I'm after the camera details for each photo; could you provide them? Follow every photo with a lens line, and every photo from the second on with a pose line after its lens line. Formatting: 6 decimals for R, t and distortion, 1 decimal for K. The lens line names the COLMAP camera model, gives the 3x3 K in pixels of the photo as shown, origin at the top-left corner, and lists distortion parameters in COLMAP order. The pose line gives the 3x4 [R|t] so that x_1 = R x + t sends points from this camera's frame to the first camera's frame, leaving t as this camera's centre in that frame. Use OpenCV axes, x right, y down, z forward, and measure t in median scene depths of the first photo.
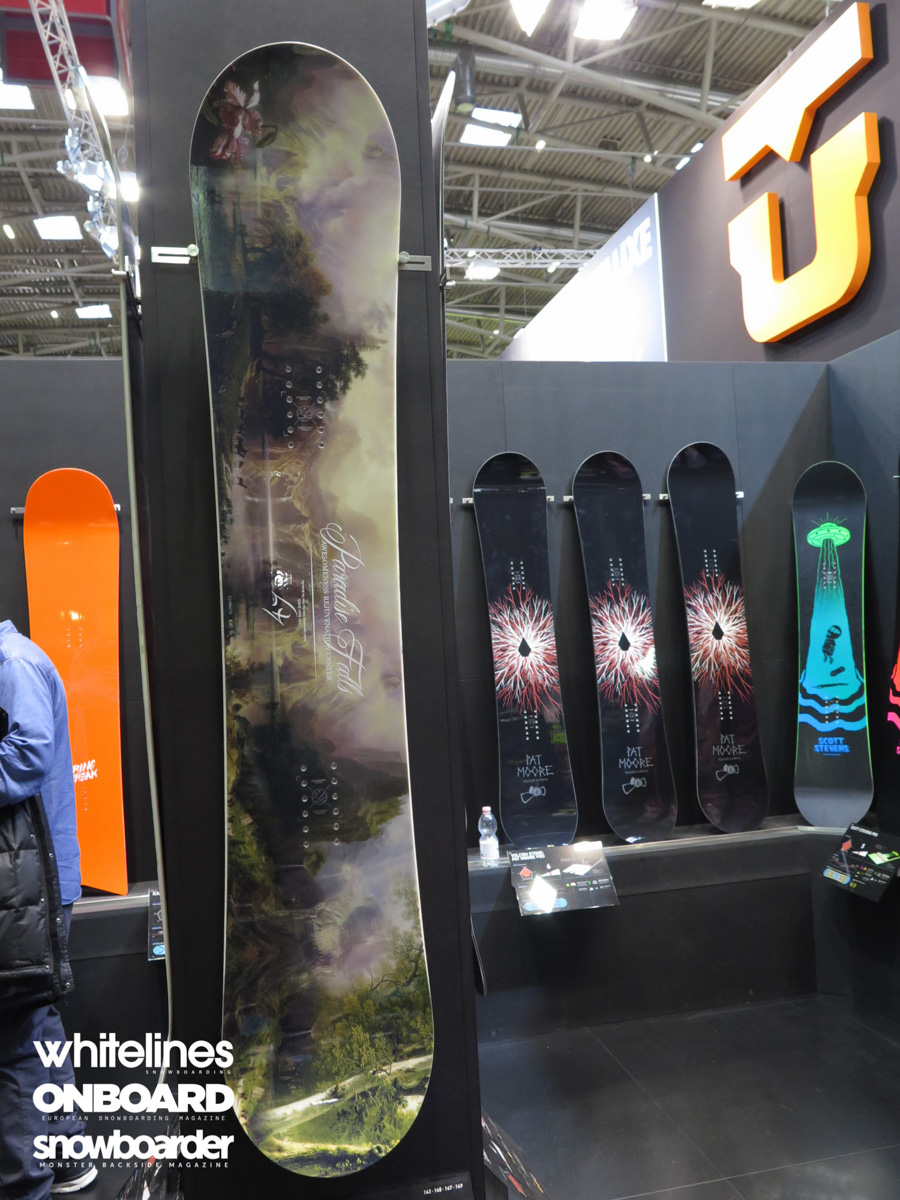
lens RADIAL K [[997.2, 0, 446.0], [0, 997.2, 602.8], [0, 0, 1]] dist [-0.020907, 0.026380]
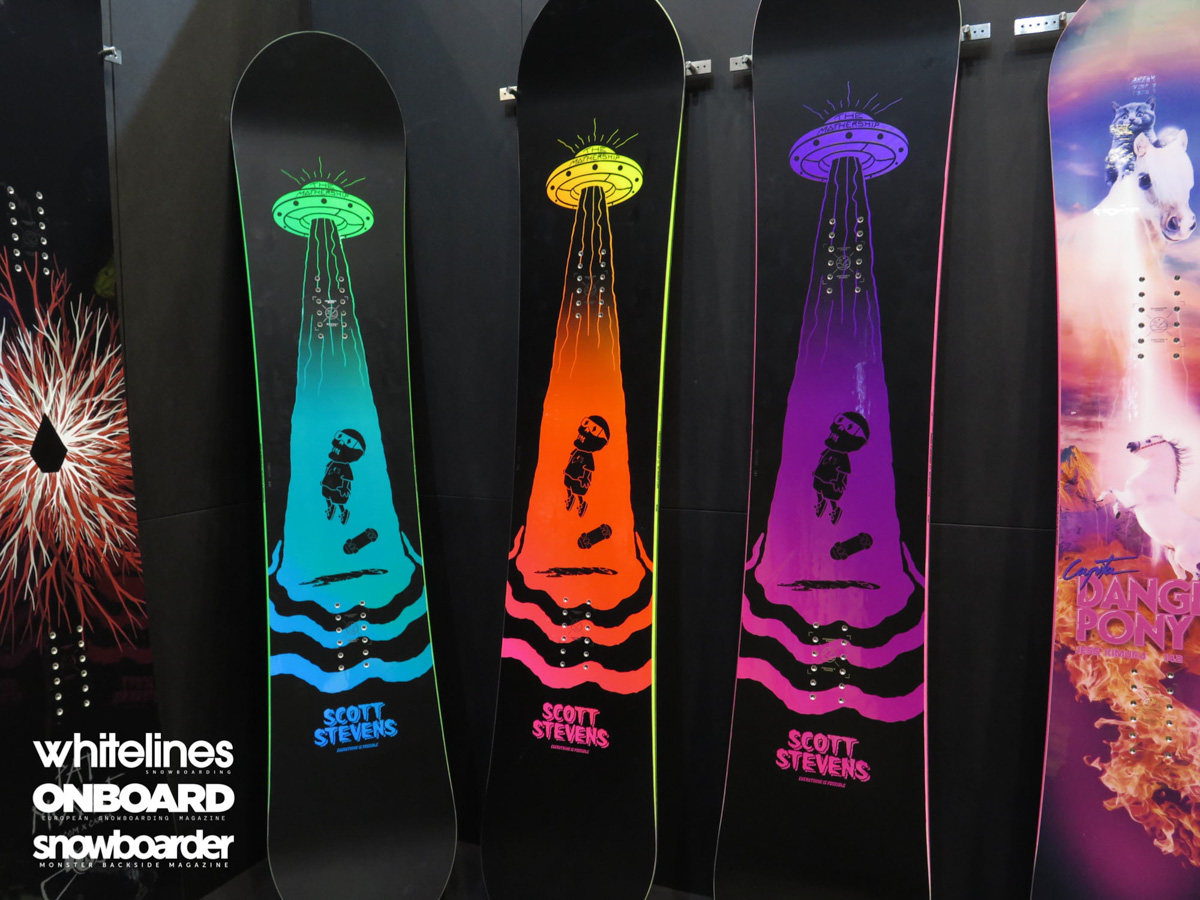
lens RADIAL K [[997.2, 0, 626.0], [0, 997.2, 464.7], [0, 0, 1]] dist [-0.020907, 0.026380]
pose [[0.590296, -0.027617, 0.806714, 0.124068], [-0.042971, 0.996922, 0.065572, 0.005189], [-0.806042, -0.073372, 0.587293, 0.664546]]
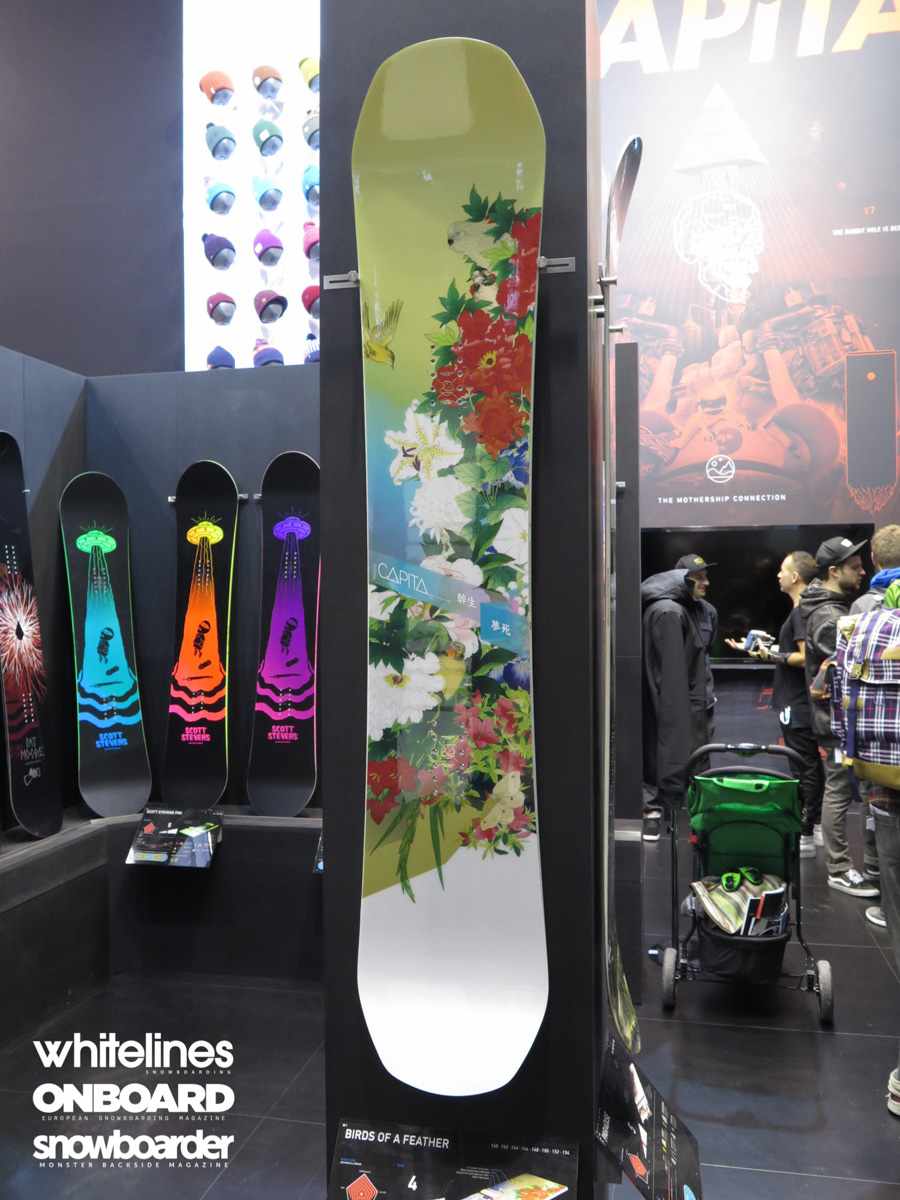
lens RADIAL K [[997.2, 0, 446.3], [0, 997.2, 599.7], [0, 0, 1]] dist [-0.020907, 0.026380]
pose [[0.433116, 0.045957, 0.900166, -0.413795], [-0.031372, 0.998863, -0.035901, 0.019766], [-0.900792, -0.012691, 0.434065, 0.212375]]
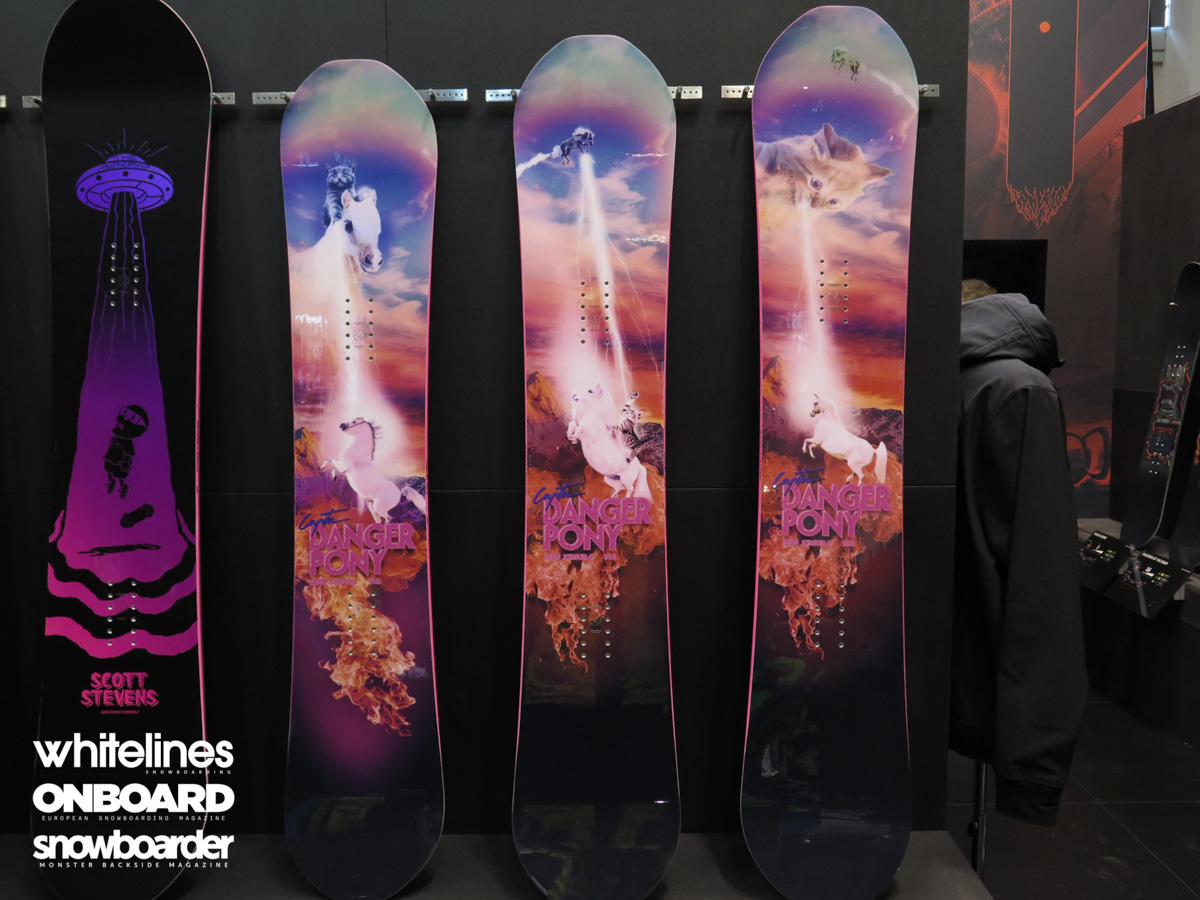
lens RADIAL K [[997.2, 0, 596.8], [0, 997.2, 448.7], [0, 0, 1]] dist [-0.020907, 0.026380]
pose [[0.234586, -0.059731, 0.970259, 0.088951], [-0.023718, 0.997462, 0.067140, -0.008243], [-0.971806, -0.038763, 0.232574, 0.518157]]
